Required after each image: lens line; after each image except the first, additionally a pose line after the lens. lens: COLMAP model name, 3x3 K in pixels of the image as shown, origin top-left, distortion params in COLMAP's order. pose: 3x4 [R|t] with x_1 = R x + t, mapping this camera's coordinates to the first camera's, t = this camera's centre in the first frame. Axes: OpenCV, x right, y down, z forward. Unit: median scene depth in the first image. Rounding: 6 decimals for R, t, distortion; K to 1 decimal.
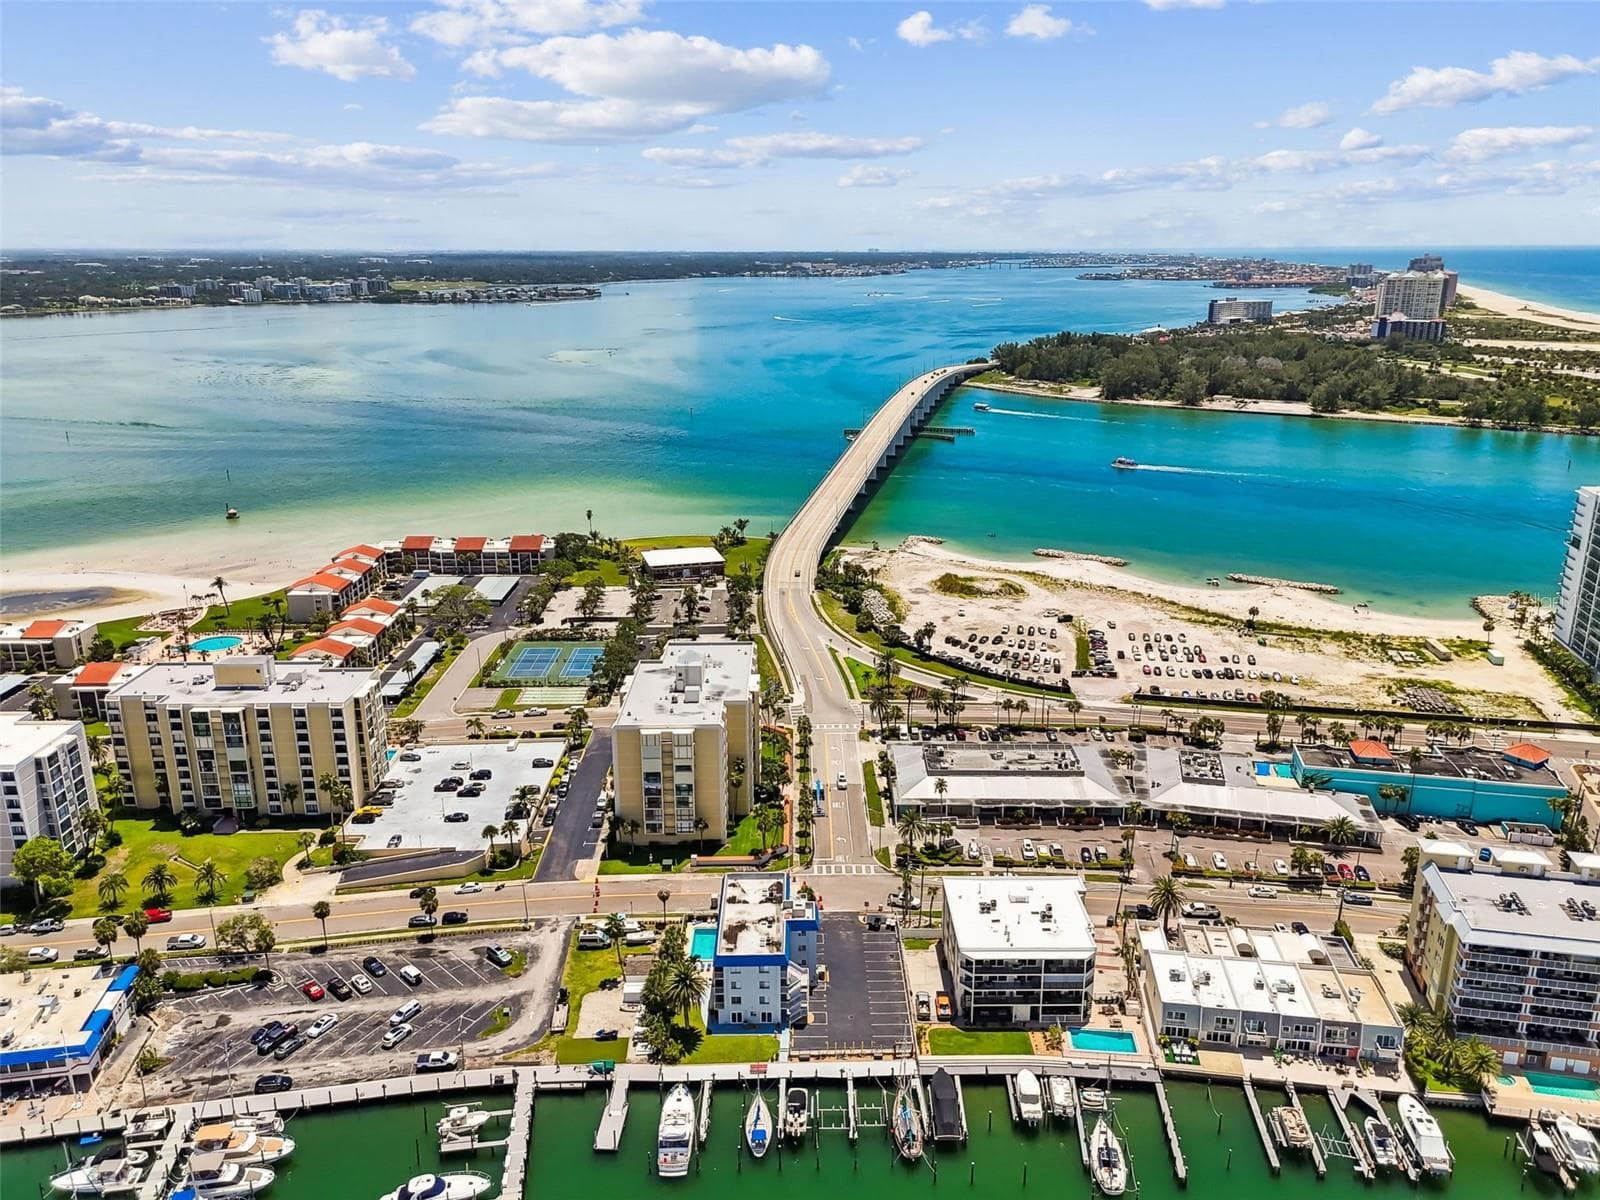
lens RADIAL K [[1182.6, 0, 804.7], [0, 1182.6, 596.5], [0, 0, 1]] dist [0.076068, -0.074251]
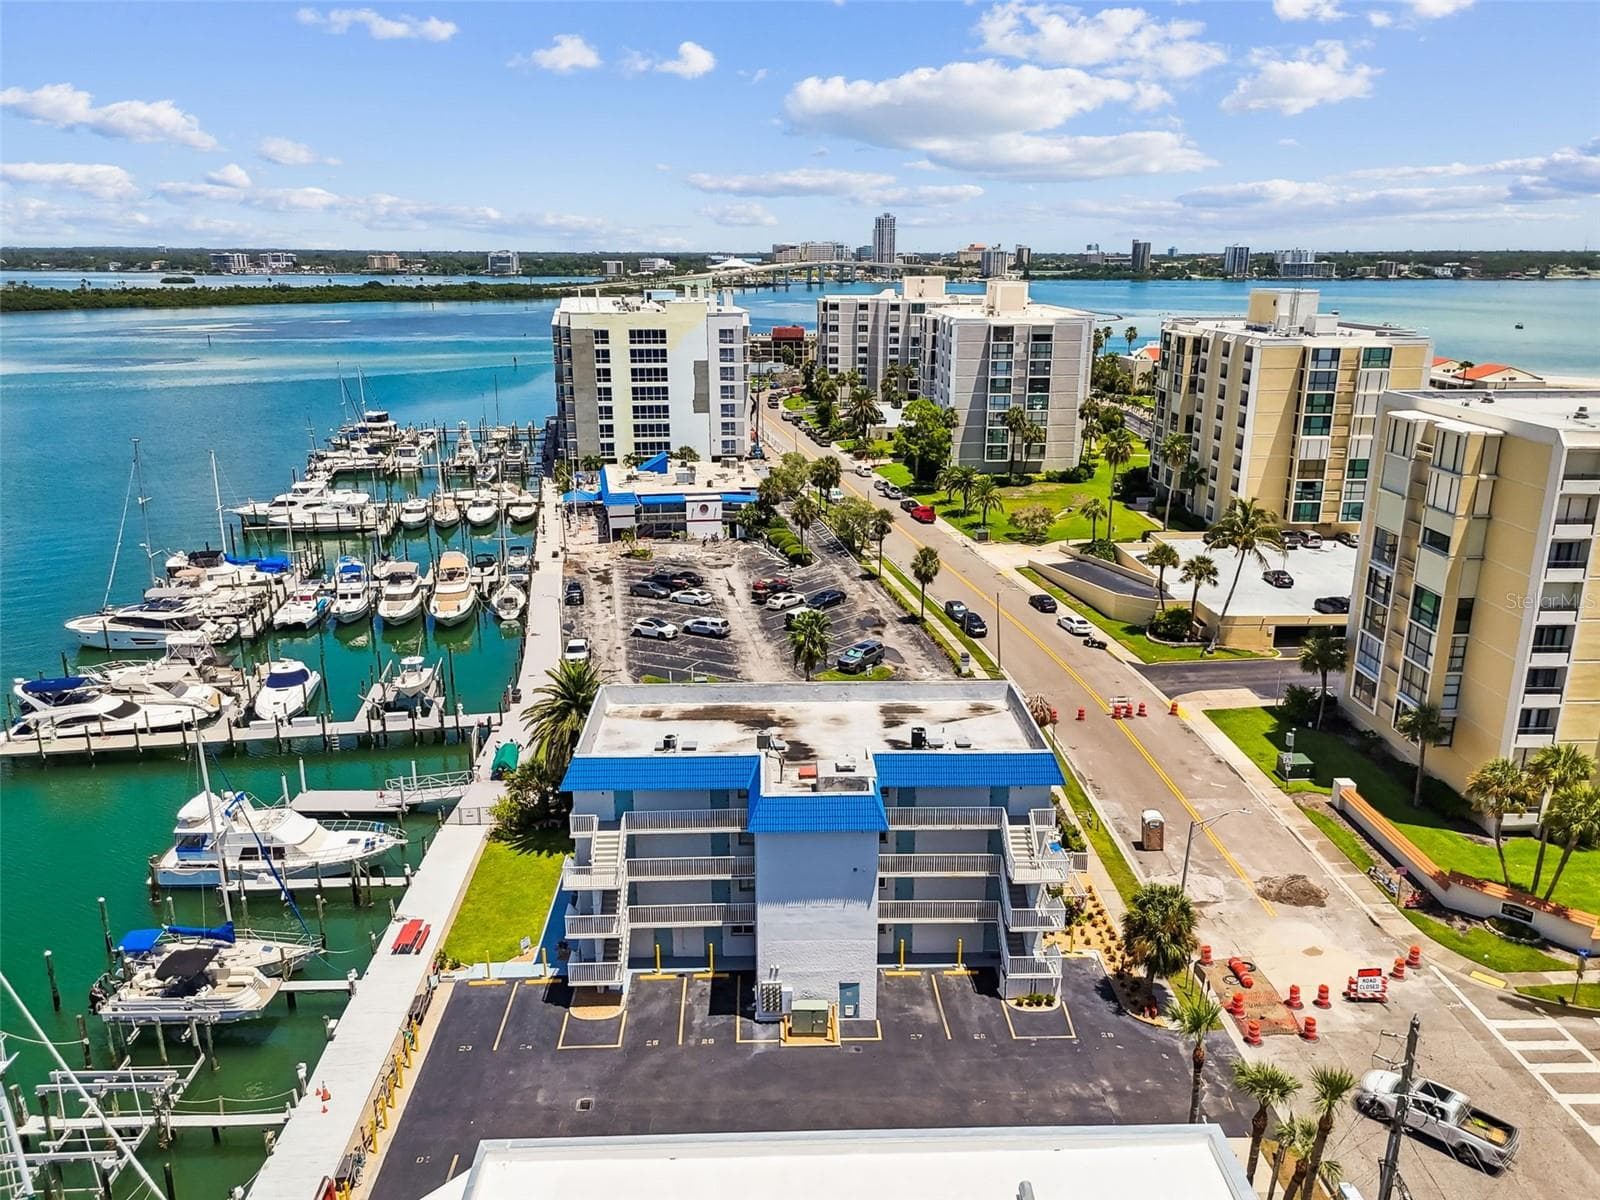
lens RADIAL K [[1215.2, 0, 808.2], [0, 1215.2, 600.6], [0, 0, 1]] dist [0.079911, -0.095306]
pose [[0.026256, 0.282627, -0.958871, 0.255618], [-0.288233, 0.920605, 0.263455, 0.131008], [0.957200, 0.269461, 0.105634, 0.871275]]
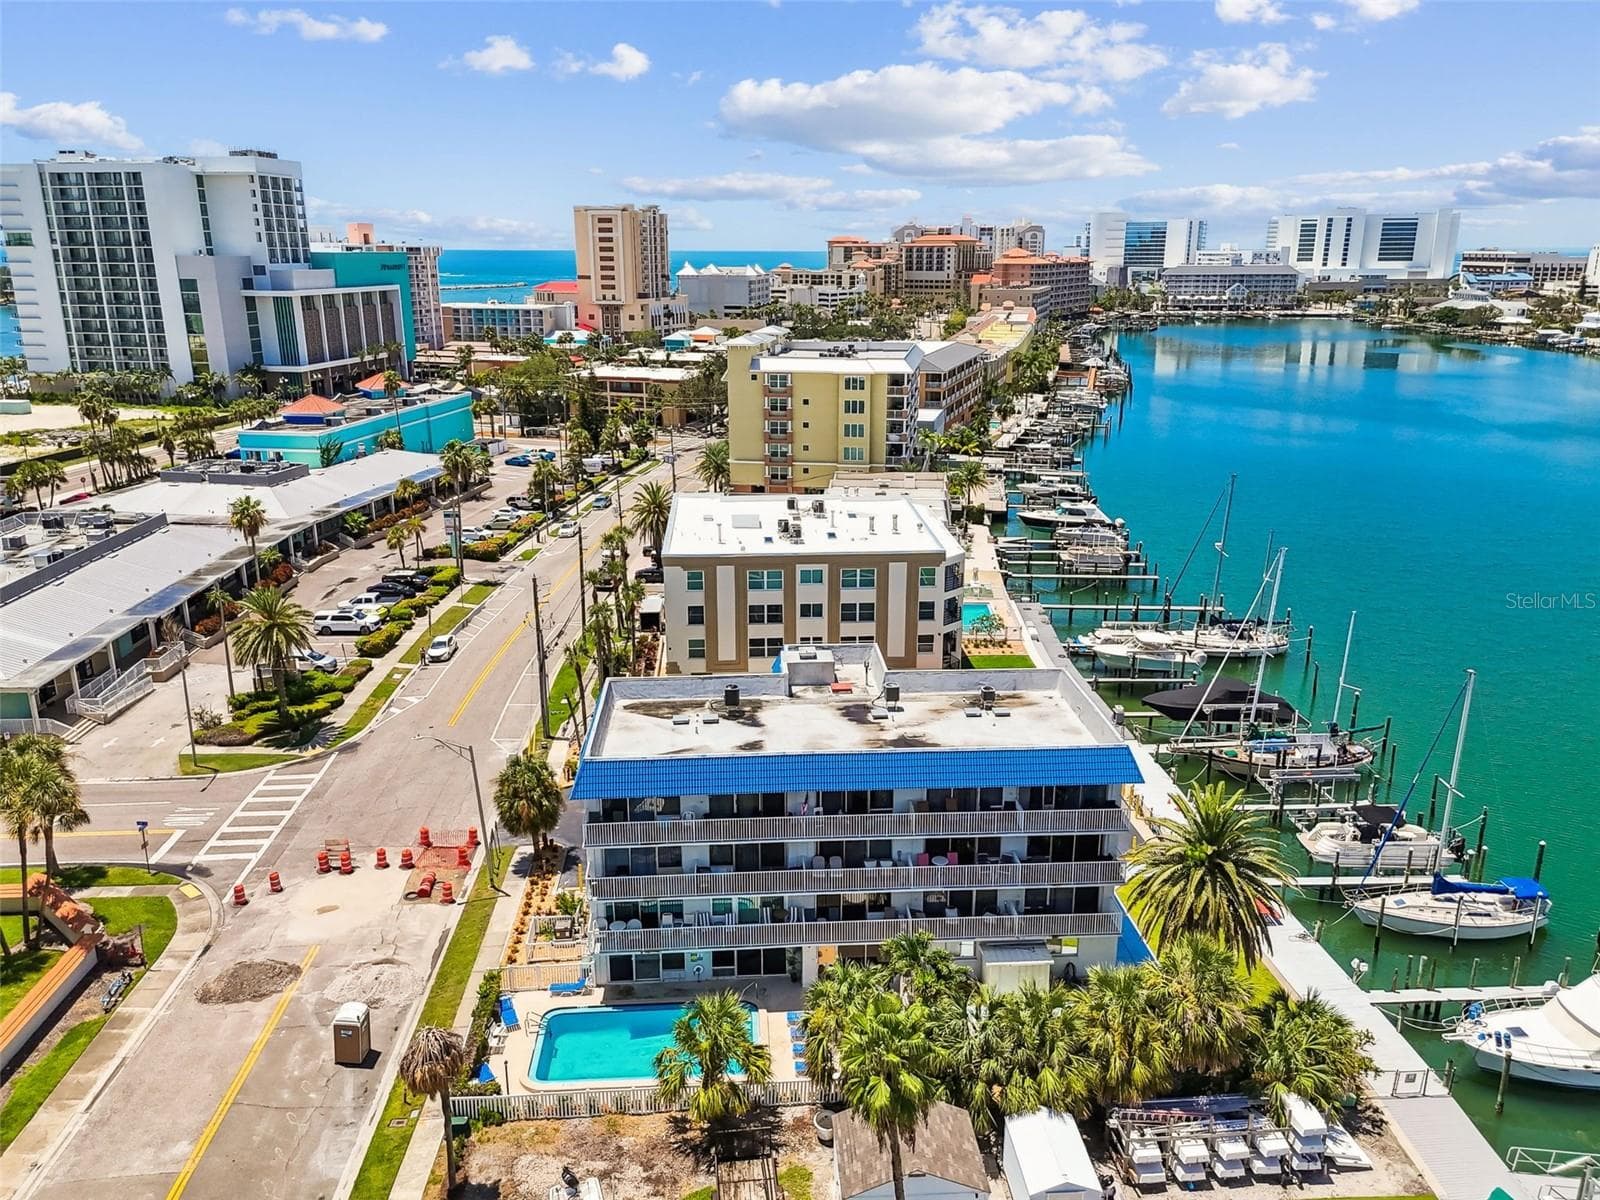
lens RADIAL K [[1199.3, 0, 804.9], [0, 1199.3, 602.8], [0, 0, 1]] dist [0.083149, -0.084290]
pose [[-0.057781, -0.277468, 0.958996, -0.297741], [0.284616, 0.916158, 0.282222, 0.138445], [-0.956899, 0.289253, 0.026035, 0.908486]]
